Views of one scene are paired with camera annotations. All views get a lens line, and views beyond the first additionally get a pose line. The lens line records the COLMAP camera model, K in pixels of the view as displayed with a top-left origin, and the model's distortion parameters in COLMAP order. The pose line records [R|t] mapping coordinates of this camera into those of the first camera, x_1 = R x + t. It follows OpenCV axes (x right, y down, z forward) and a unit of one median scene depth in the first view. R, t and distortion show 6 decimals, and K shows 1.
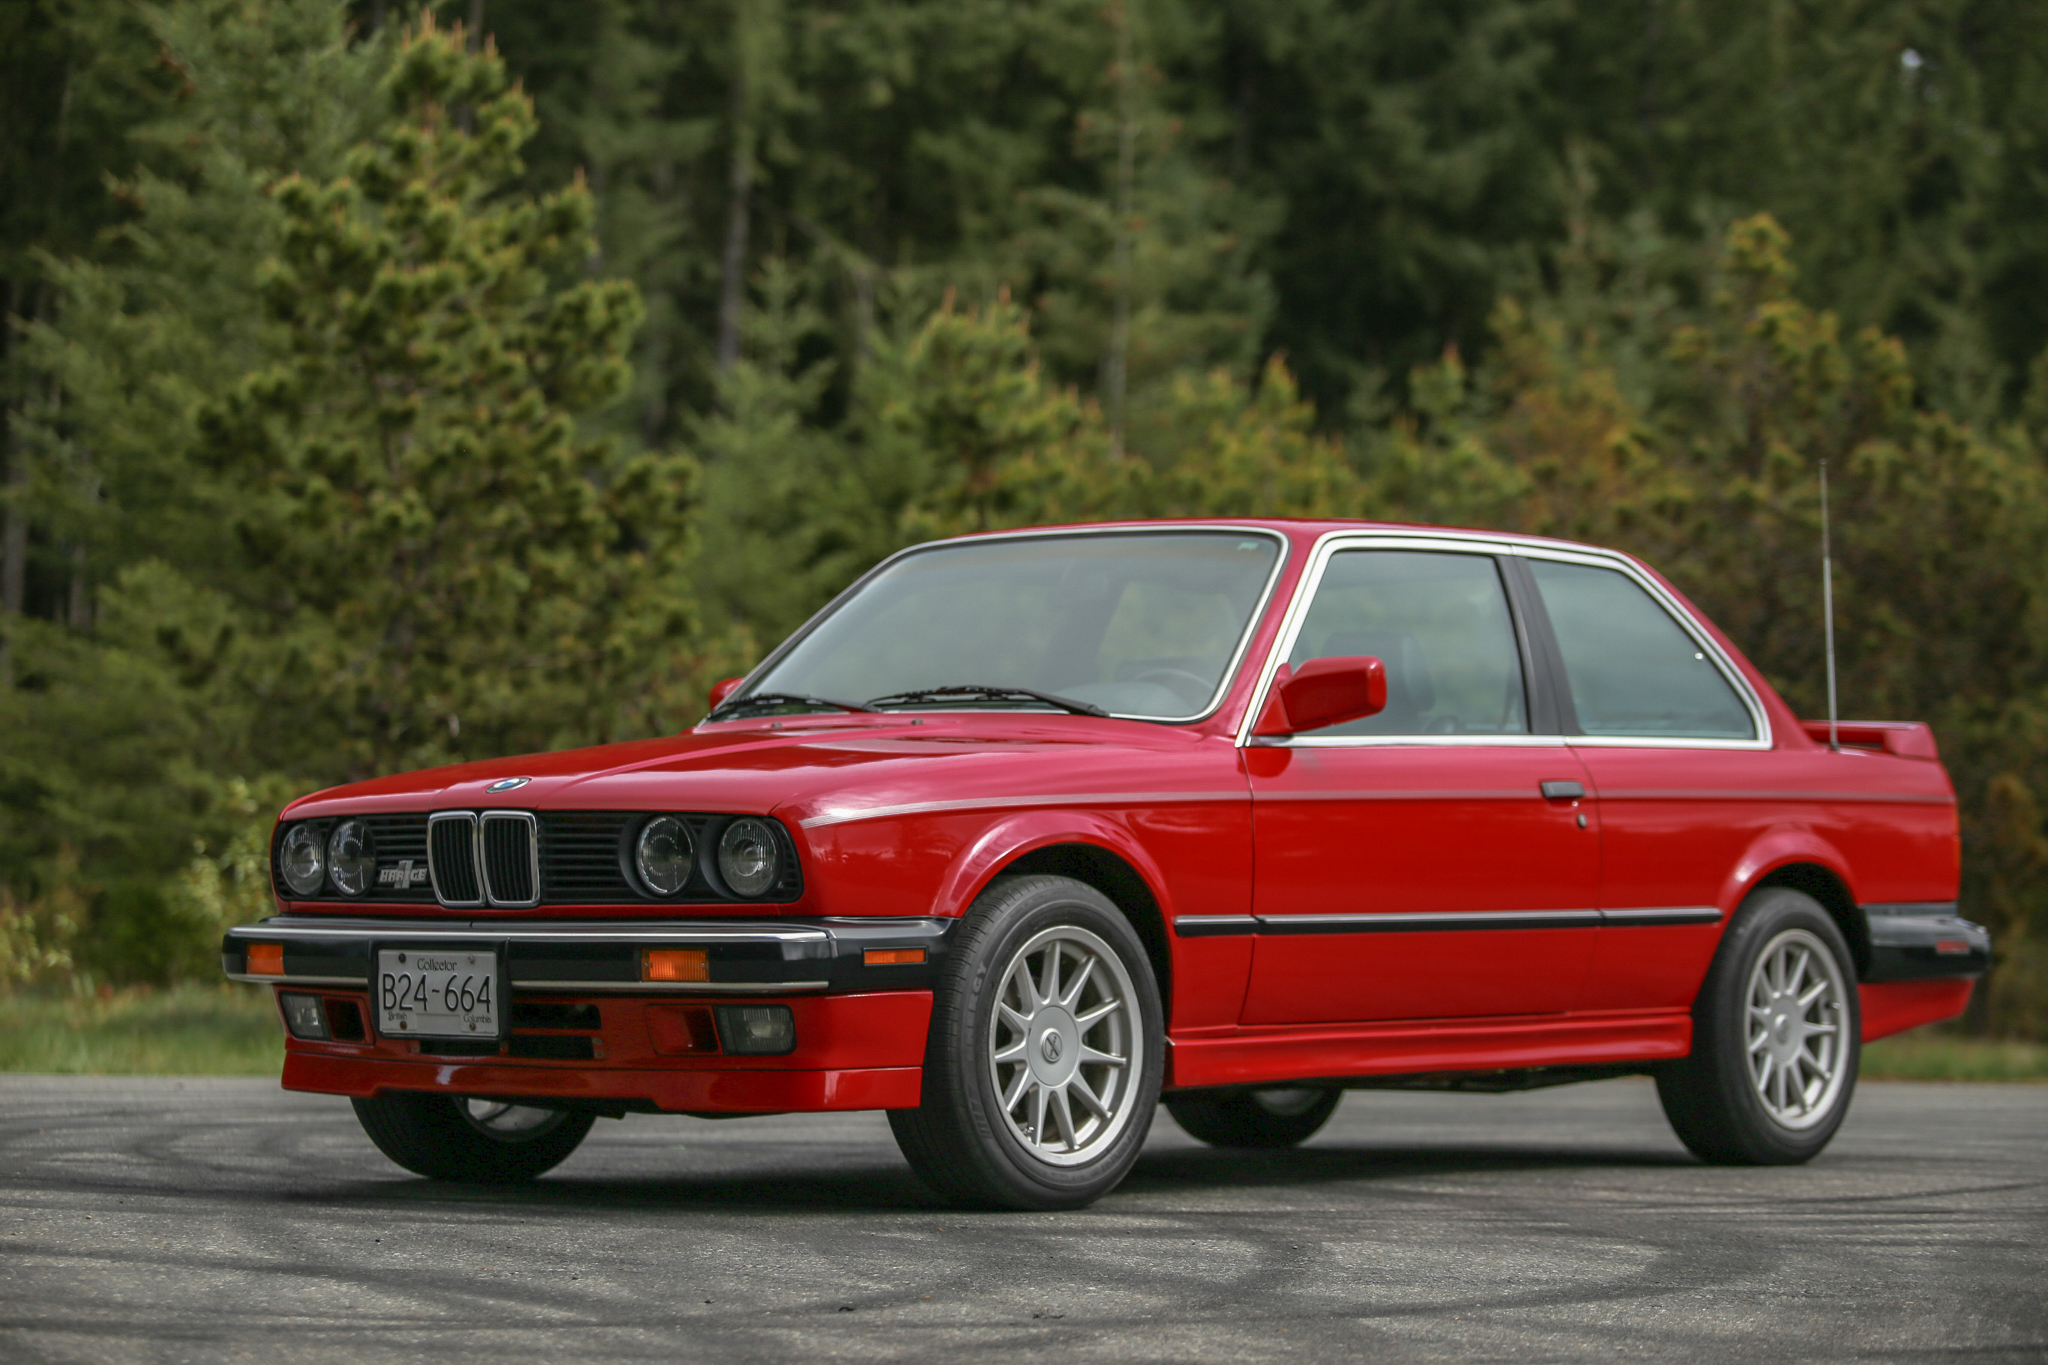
lens RADIAL K [[5350.8, 0, 1027.0], [0, 5350.8, 681.6], [0, 0, 1]] dist [-0.129725, 0.000000]
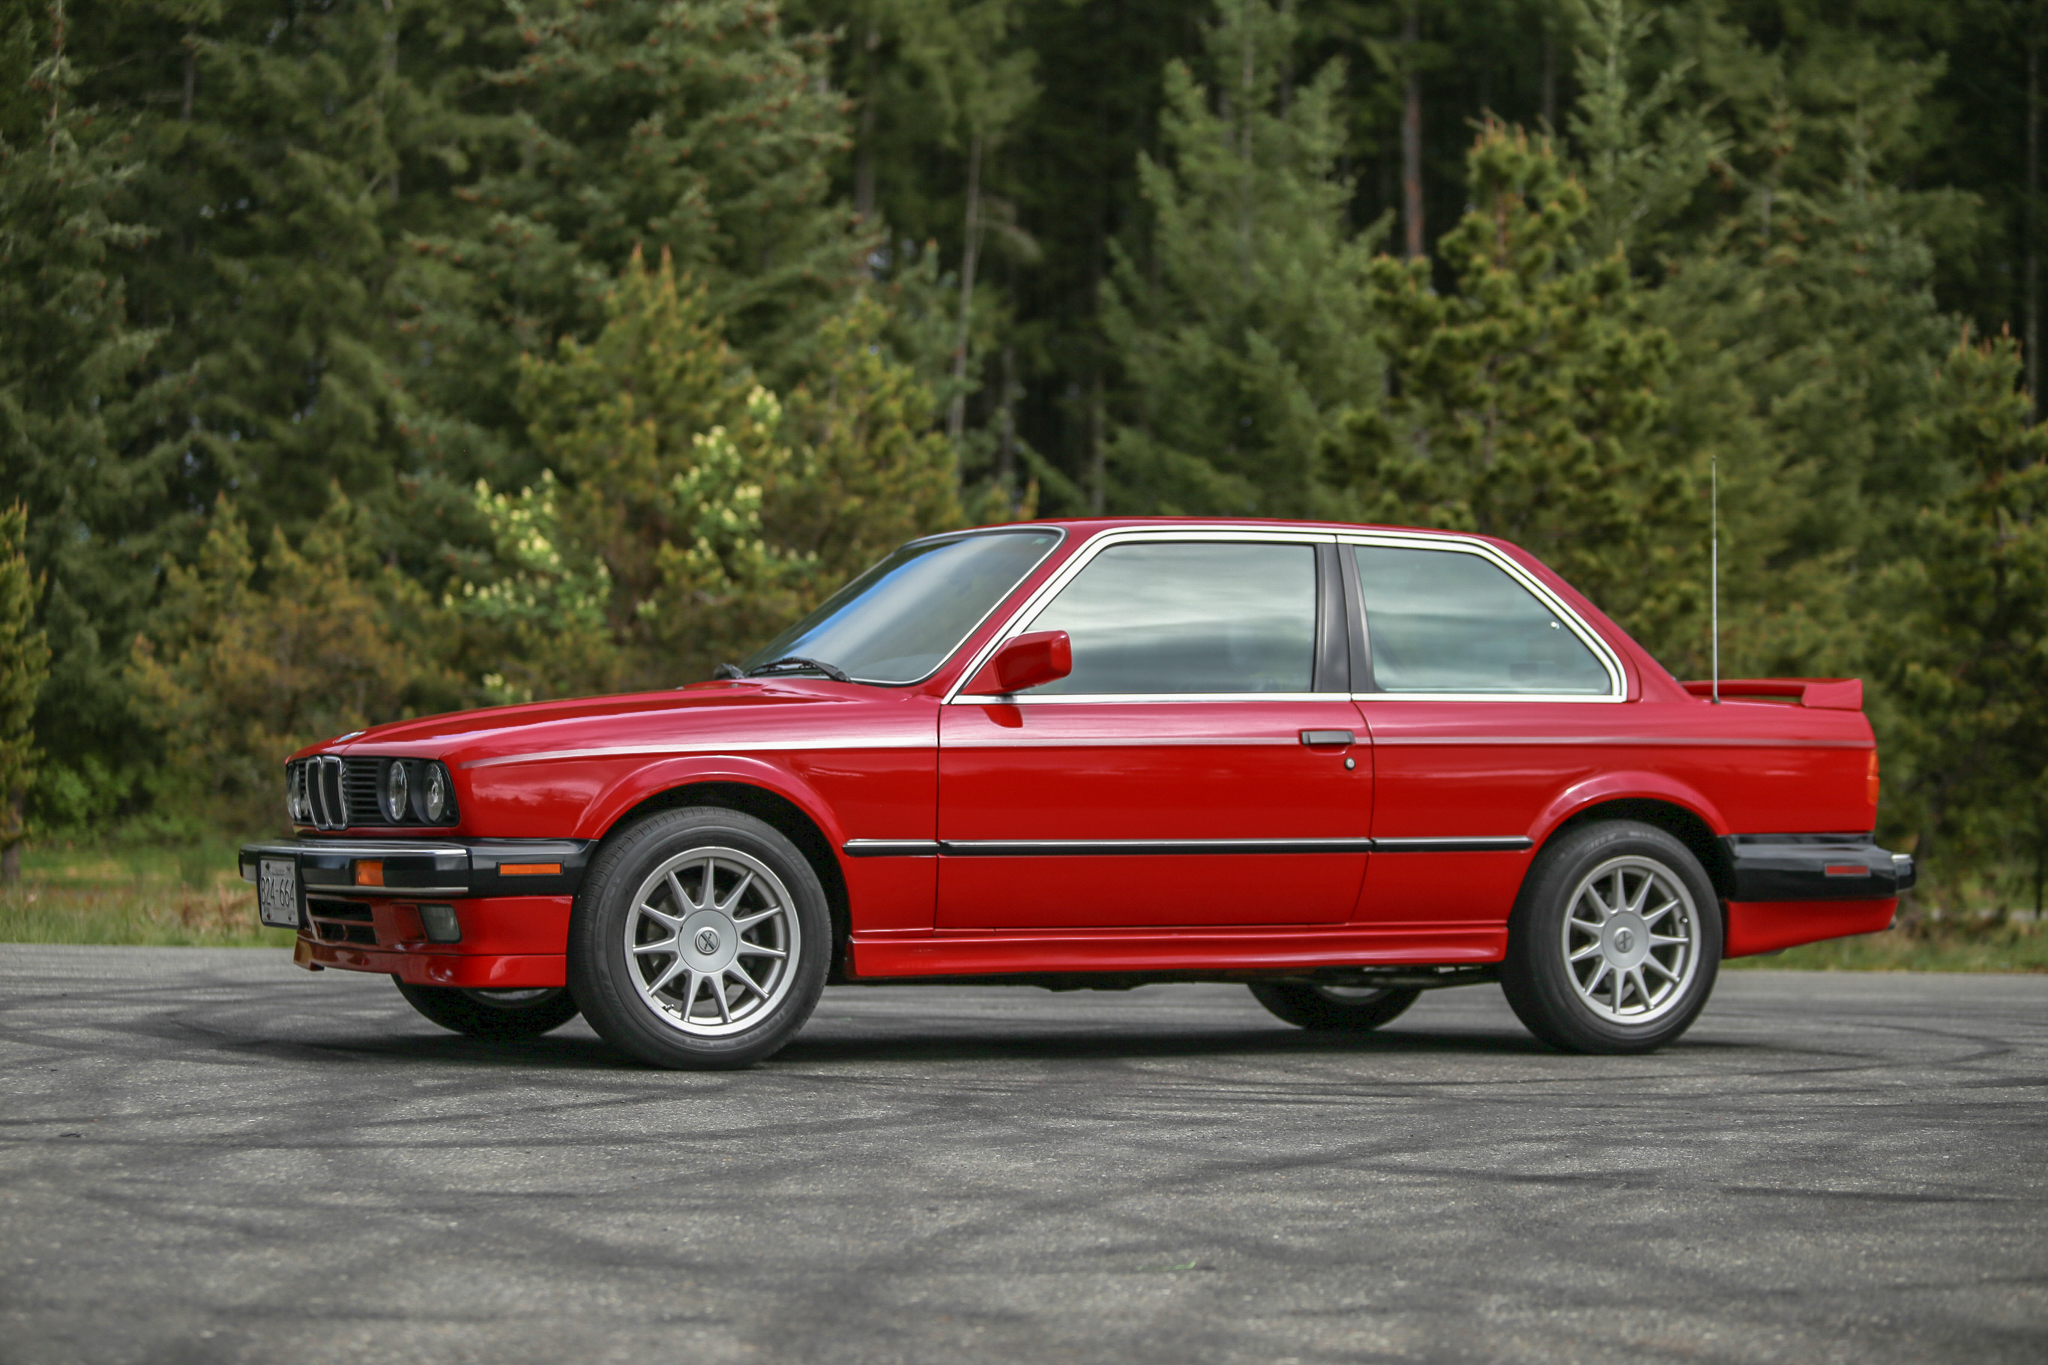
lens RADIAL K [[4255.0, 0, 1021.4], [0, 4255.0, 673.0], [0, 0, 1]] dist [-0.304459, 0.000000]
pose [[0.911957, -0.009654, -0.410171, 0.406131], [0.011528, 0.999931, 0.002095, 0.002739], [0.410123, -0.006639, 0.912006, 0.095608]]
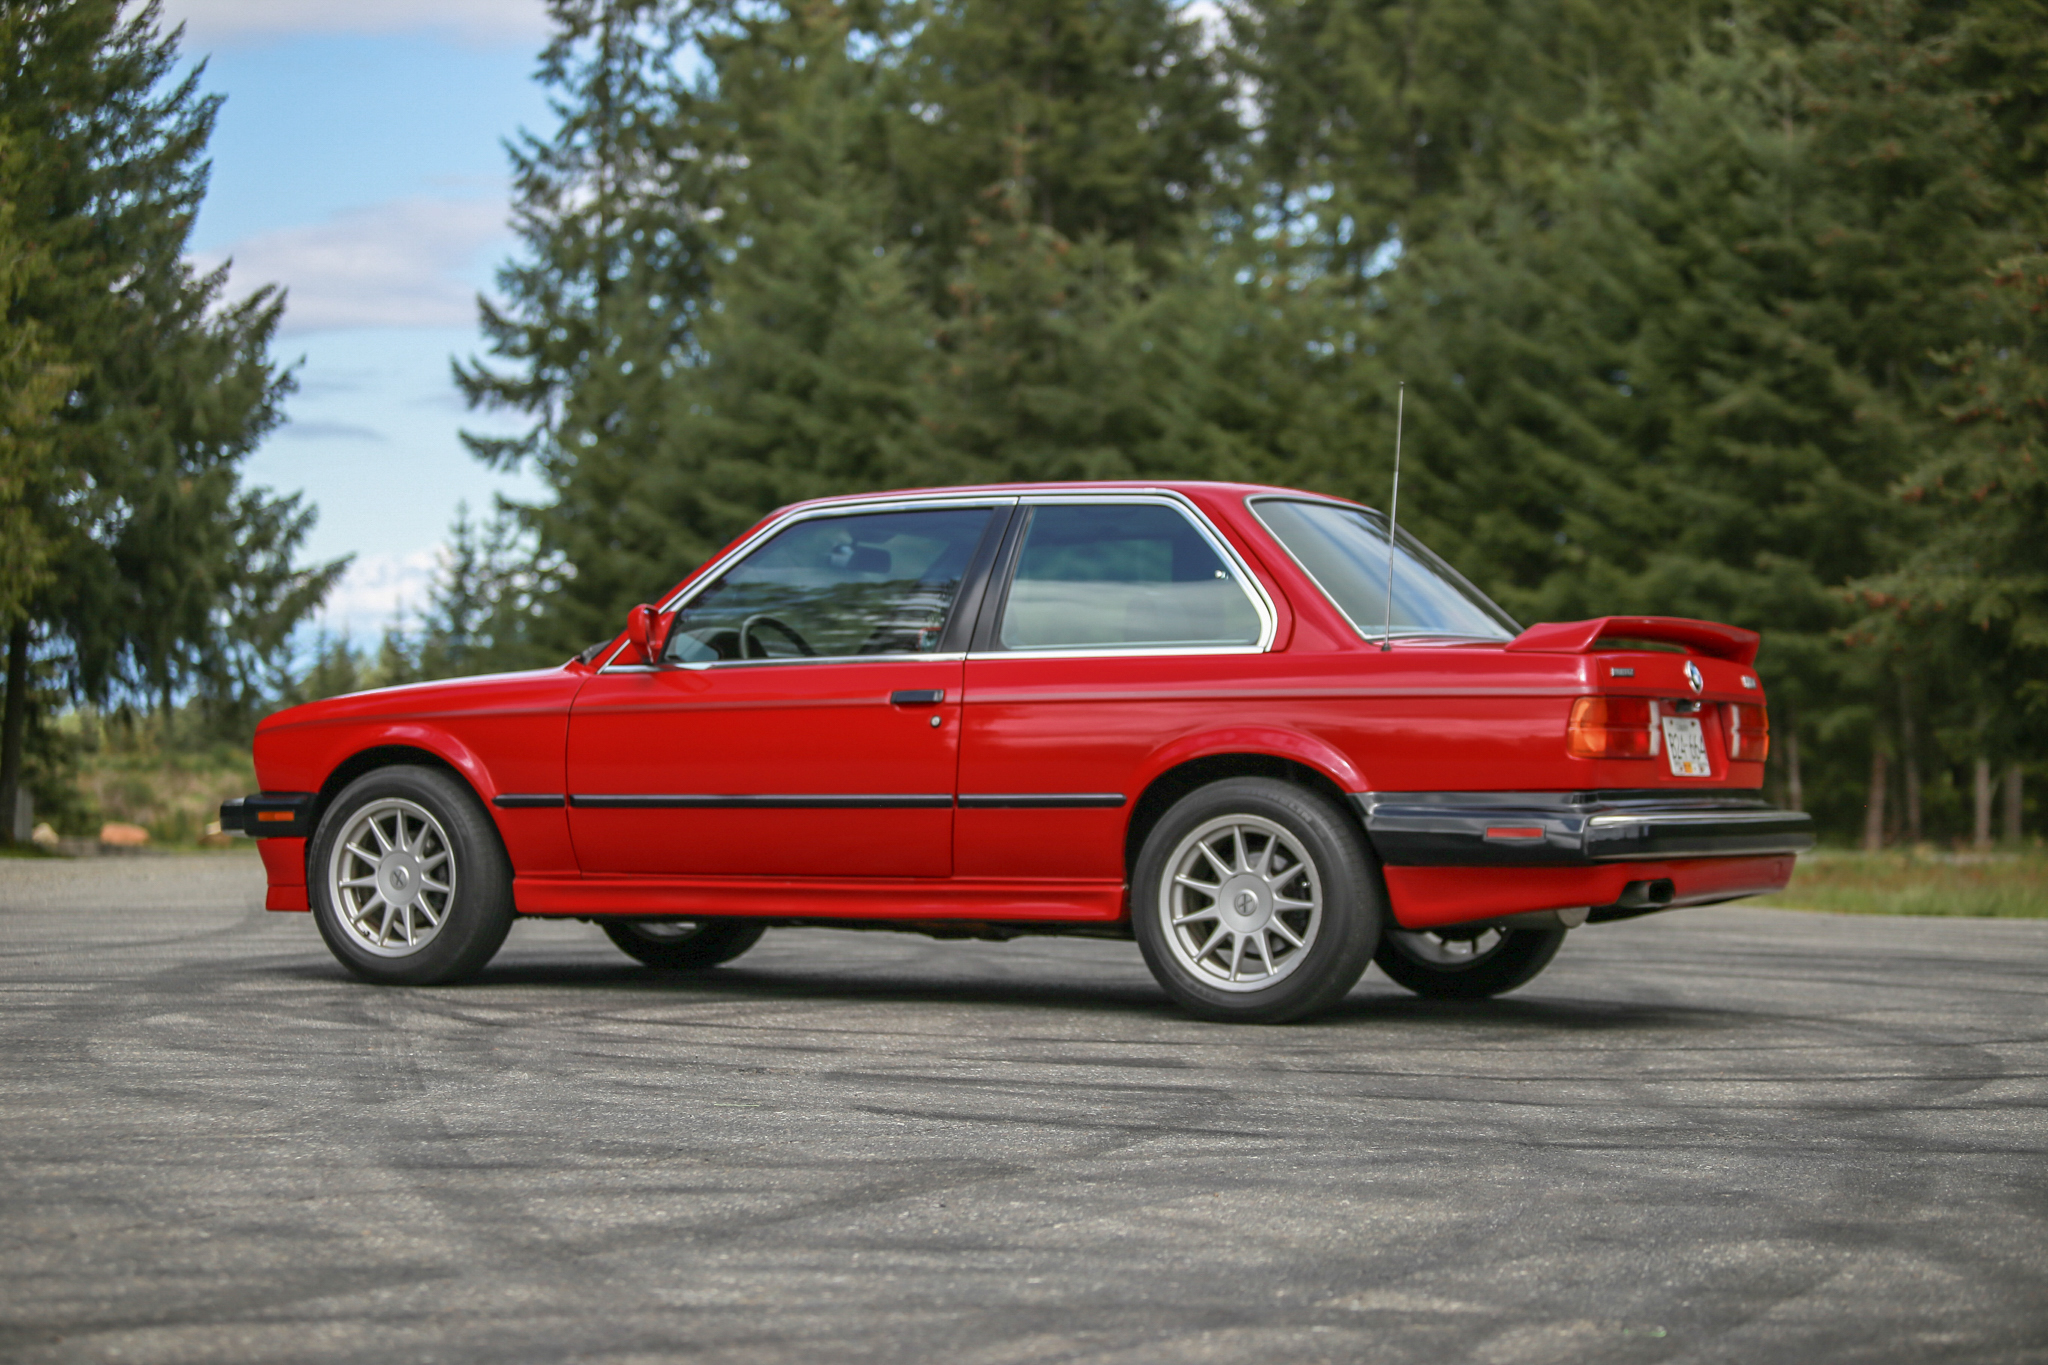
lens RADIAL K [[4255.0, 0, 1024.2], [0, 4255.0, 677.9], [0, 0, 1]] dist [-0.304459, 0.000000]
pose [[0.206342, -0.024472, -0.978174, 1.014340], [0.034654, 0.999243, -0.017689, 0.032350], [0.977866, -0.030247, 0.207034, 0.775666]]
